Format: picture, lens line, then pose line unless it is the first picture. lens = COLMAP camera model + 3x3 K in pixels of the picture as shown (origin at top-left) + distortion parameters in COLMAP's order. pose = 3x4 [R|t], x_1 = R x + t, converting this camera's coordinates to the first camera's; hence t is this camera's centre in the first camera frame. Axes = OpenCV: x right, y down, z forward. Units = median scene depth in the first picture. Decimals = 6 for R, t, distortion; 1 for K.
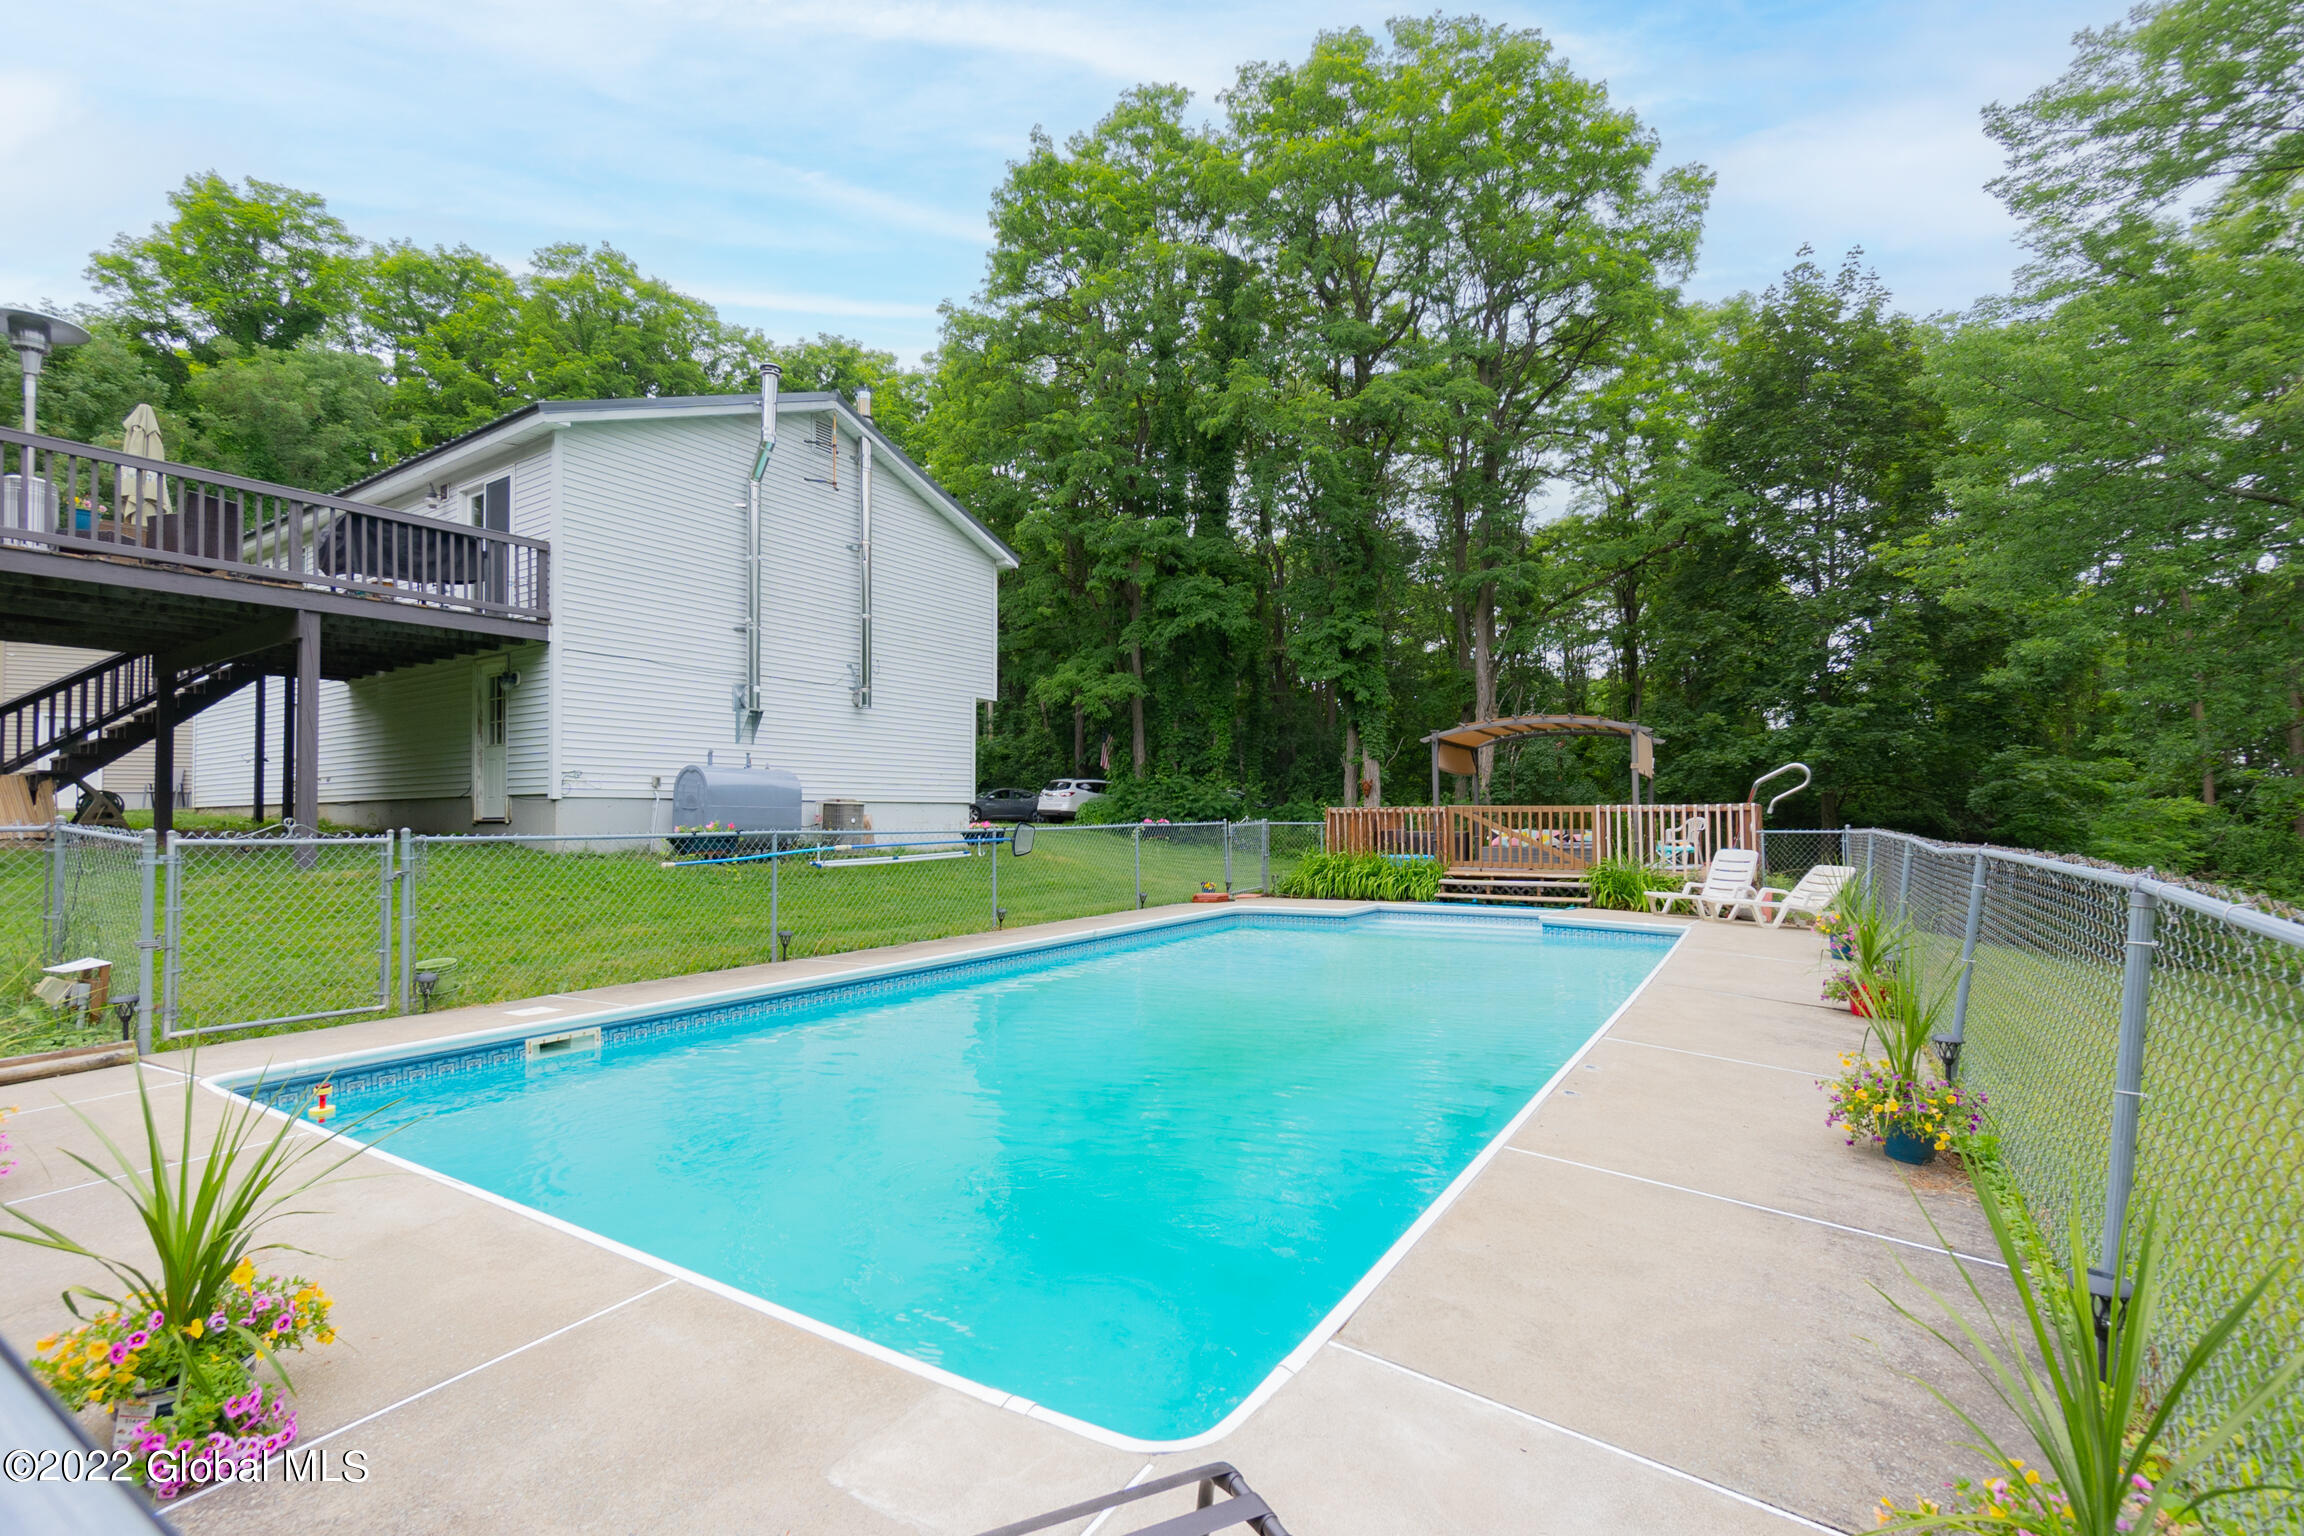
lens RADIAL K [[1024.7, 0, 1108.1], [0, 1024.7, 796.9], [0, 0, 1]] dist [-0.004082, -0.000114]
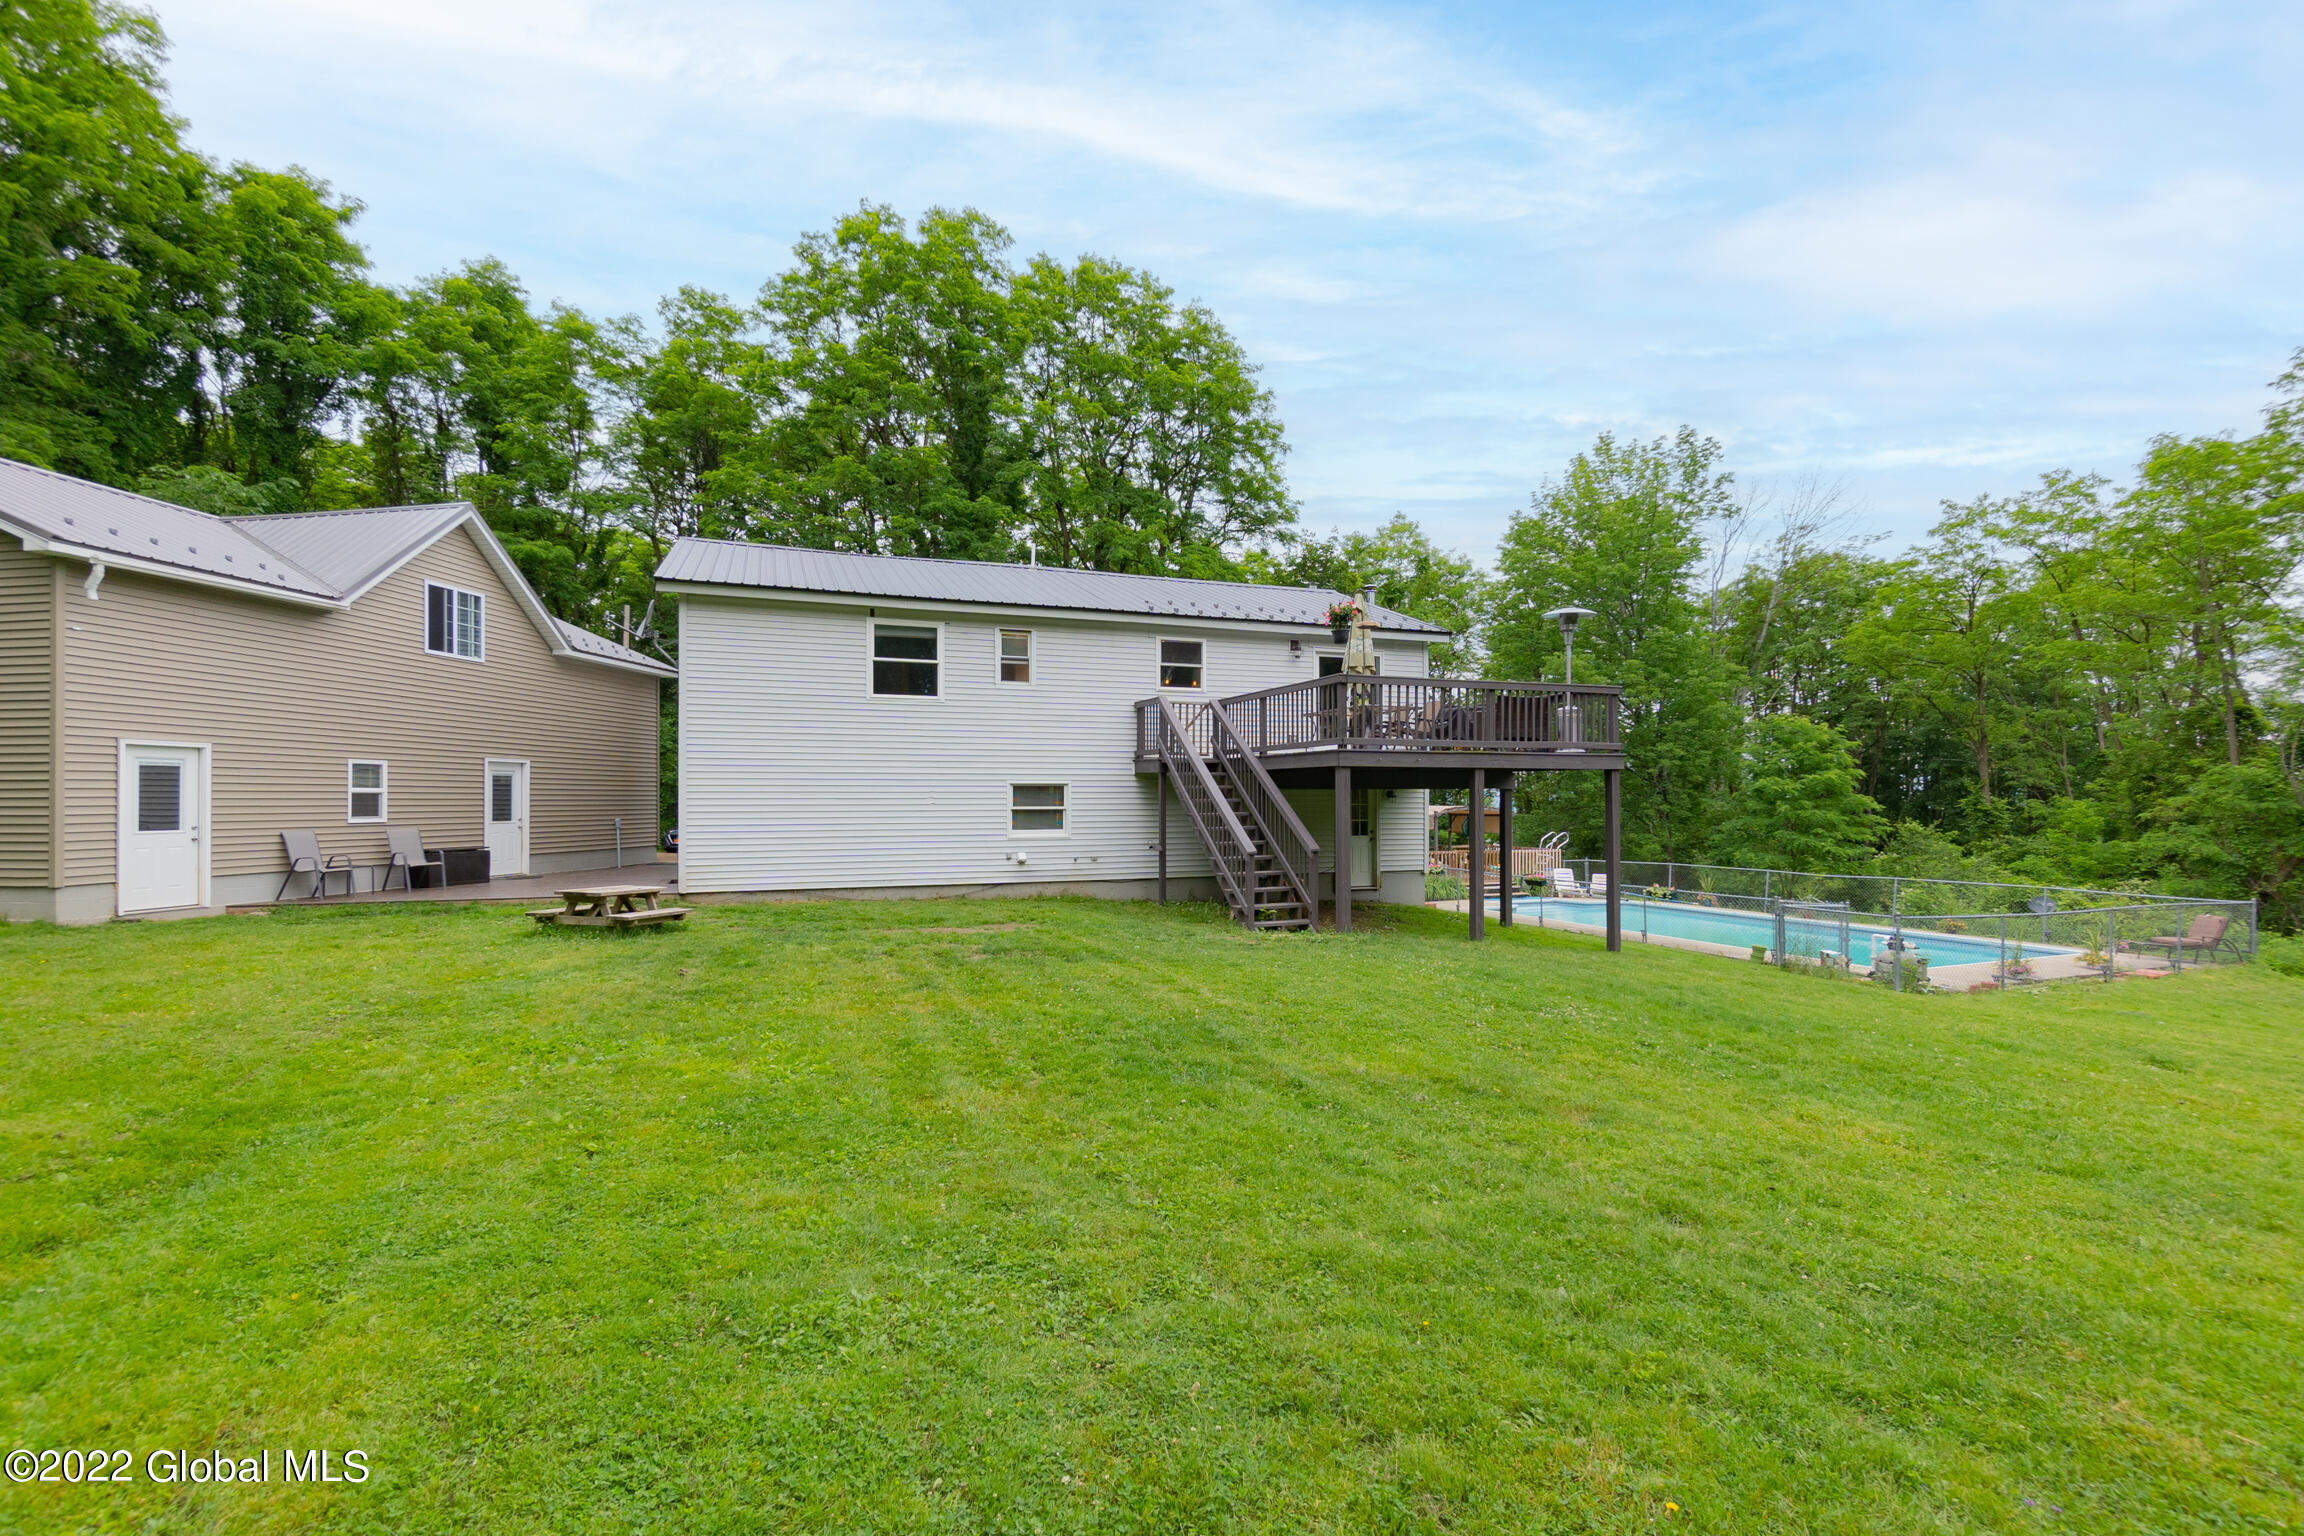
lens RADIAL K [[975.8, 0, 1135.9], [0, 975.8, 798.7], [0, 0, 1]] dist [-0.012706, 0.000001]
pose [[0.612166, 0.009412, 0.790673, -0.767934], [-0.019315, 0.999809, 0.003052, -0.042849], [-0.790493, -0.017141, 0.612231, 0.173633]]
